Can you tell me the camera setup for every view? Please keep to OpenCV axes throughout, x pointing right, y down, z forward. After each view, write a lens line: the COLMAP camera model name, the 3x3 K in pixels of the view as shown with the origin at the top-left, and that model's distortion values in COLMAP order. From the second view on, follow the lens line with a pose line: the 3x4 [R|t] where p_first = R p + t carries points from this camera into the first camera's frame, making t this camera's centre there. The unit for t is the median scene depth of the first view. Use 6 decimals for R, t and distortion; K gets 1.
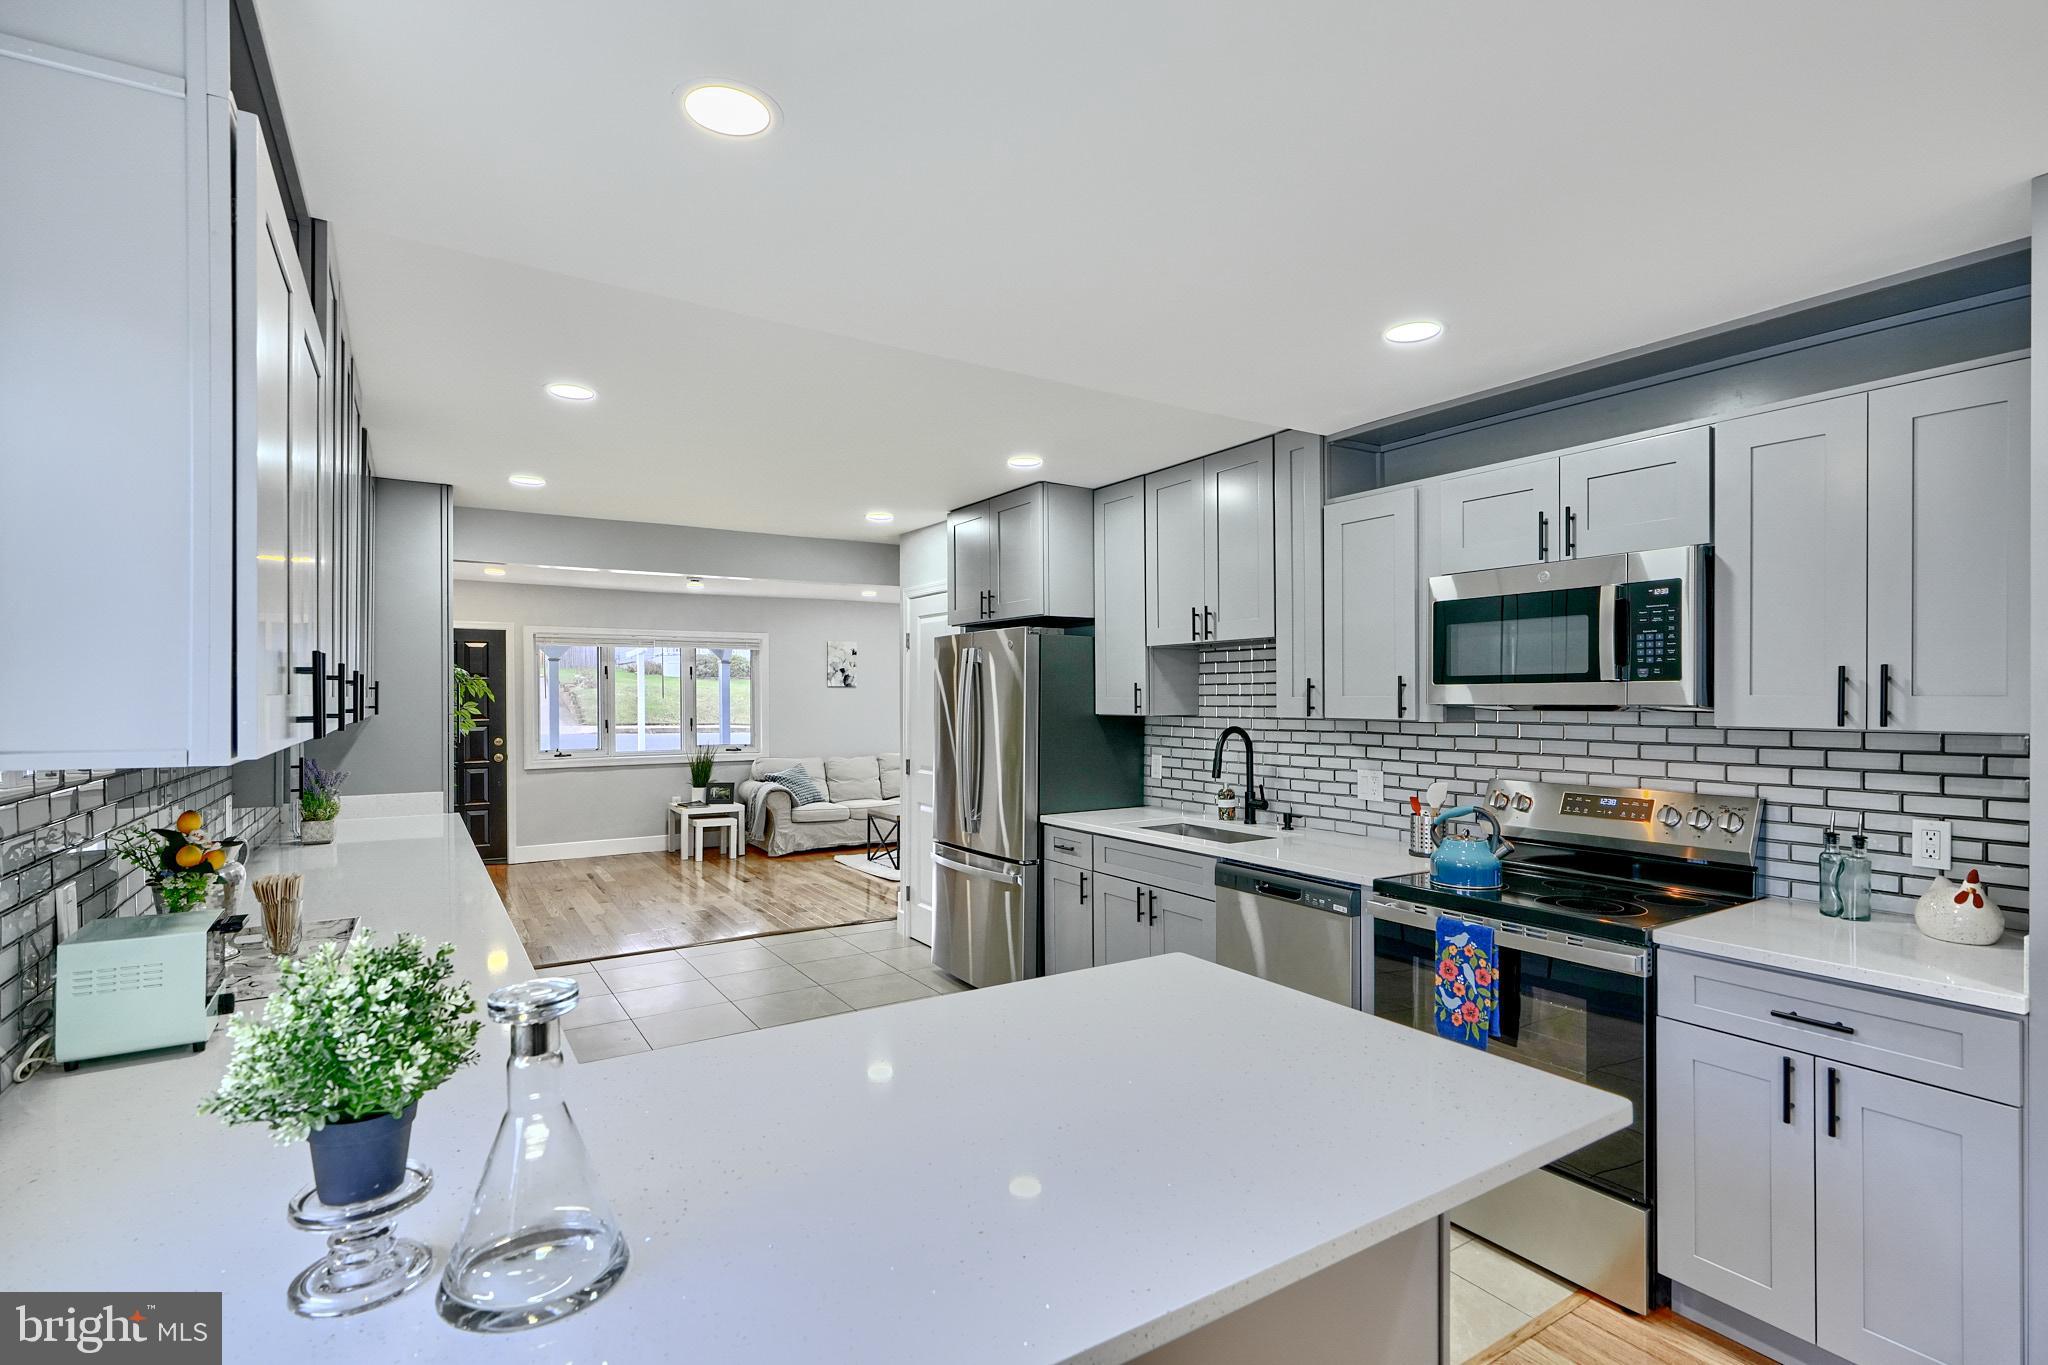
lens RADIAL K [[972.6, 0, 1027.8], [0, 972.6, 700.8], [0, 0, 1]] dist [0.002549, 0.000217]
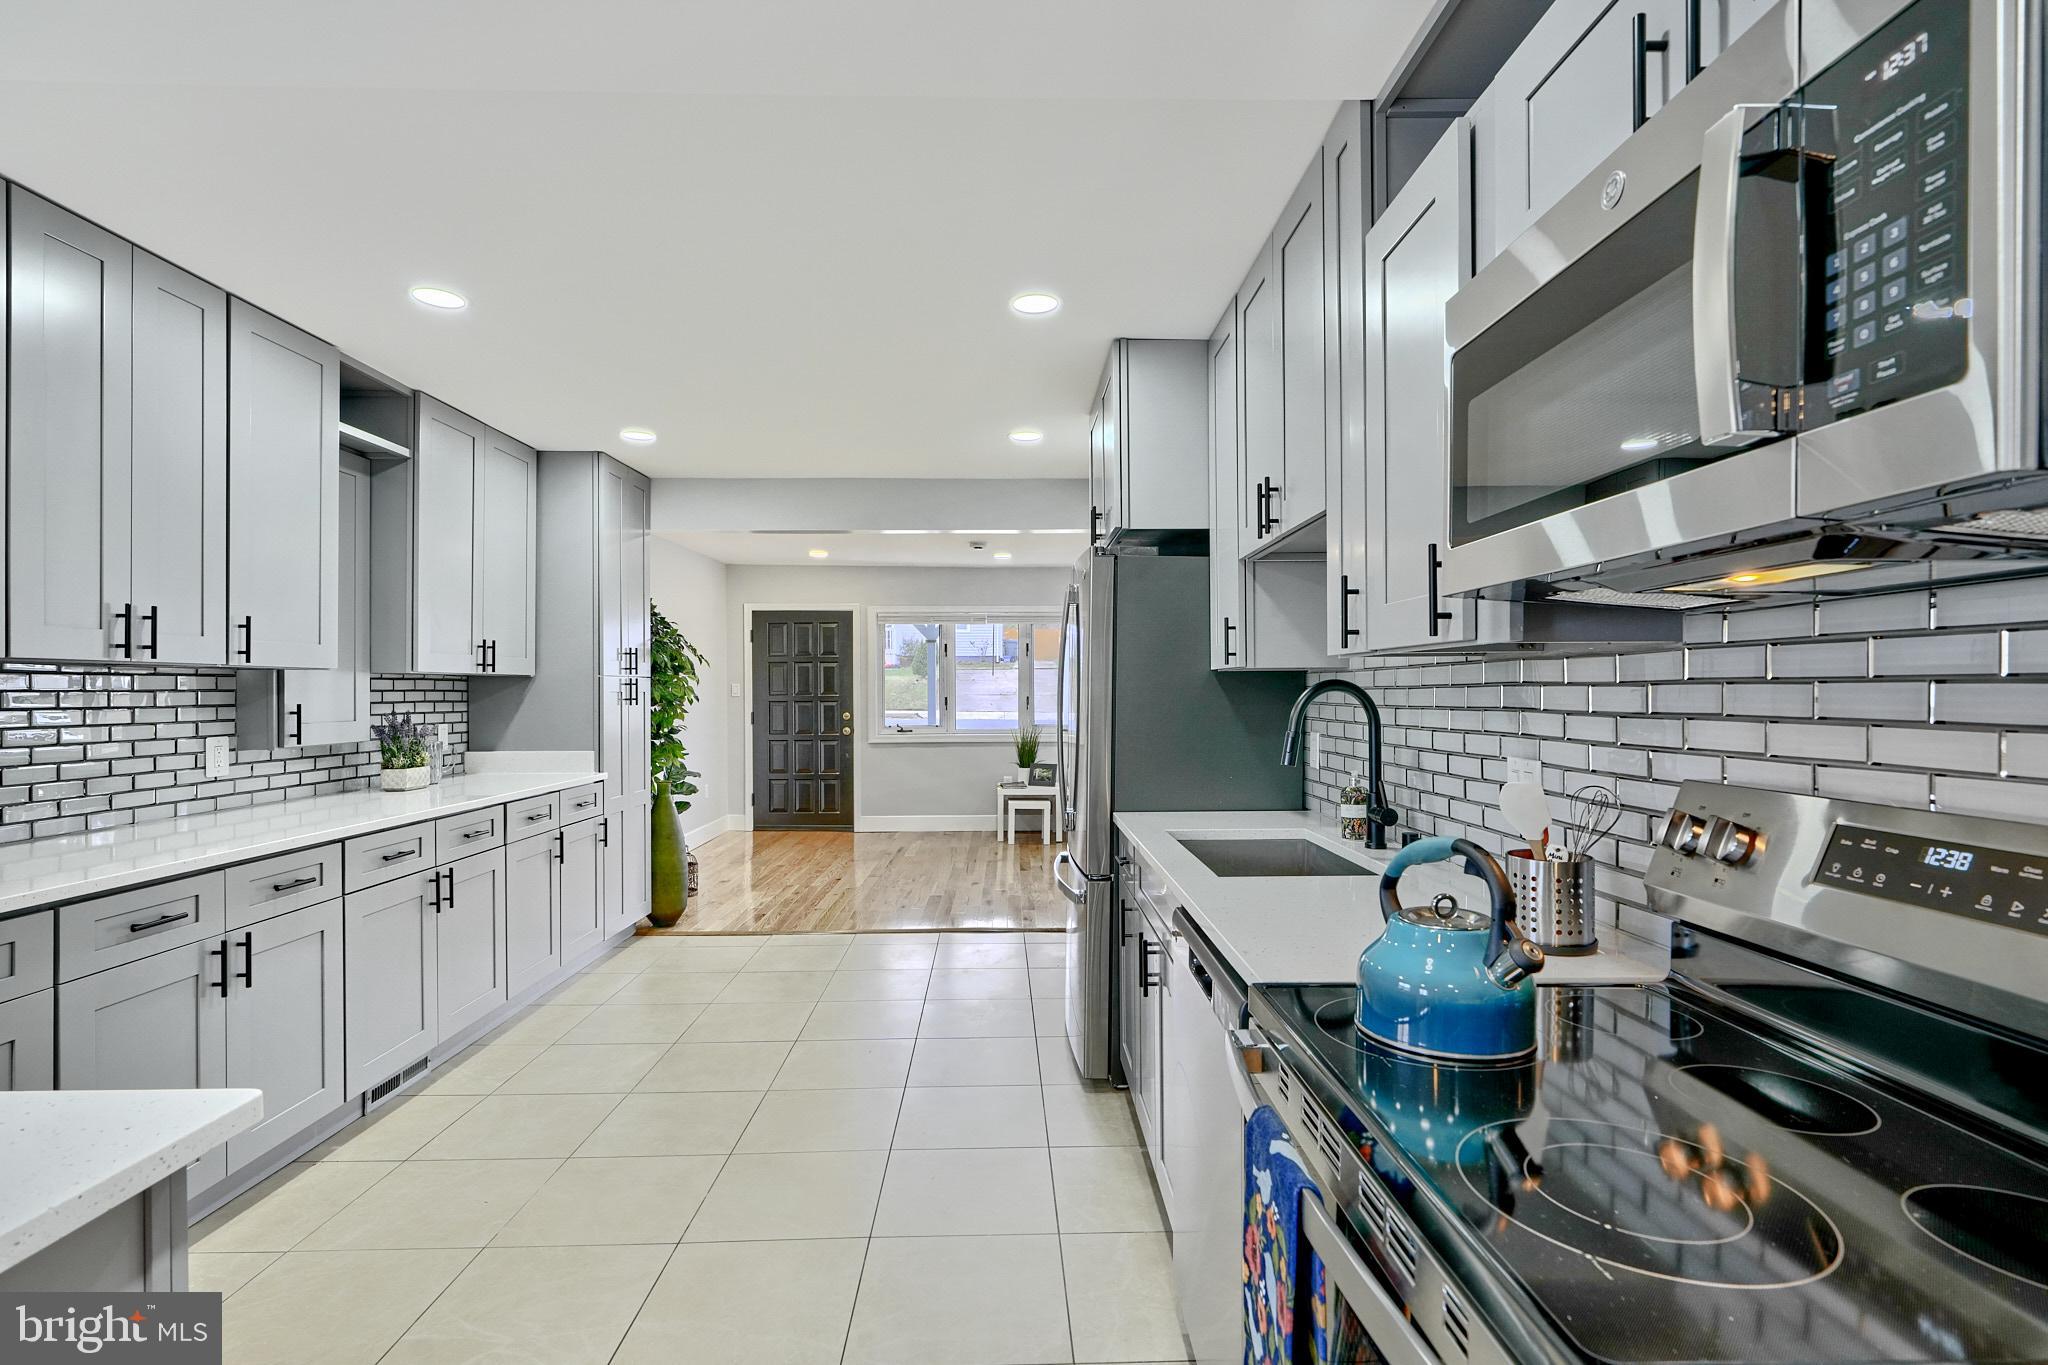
lens RADIAL K [[969.9, 0, 1022.7], [0, 969.9, 688.8], [0, 0, 1]] dist [-0.000717, -0.000229]
pose [[0.854061, -0.000398, -0.520173, 0.341993], [-0.002600, 0.999984, -0.005035, 0.033785], [0.520166, 0.005653, 0.854046, 0.385140]]
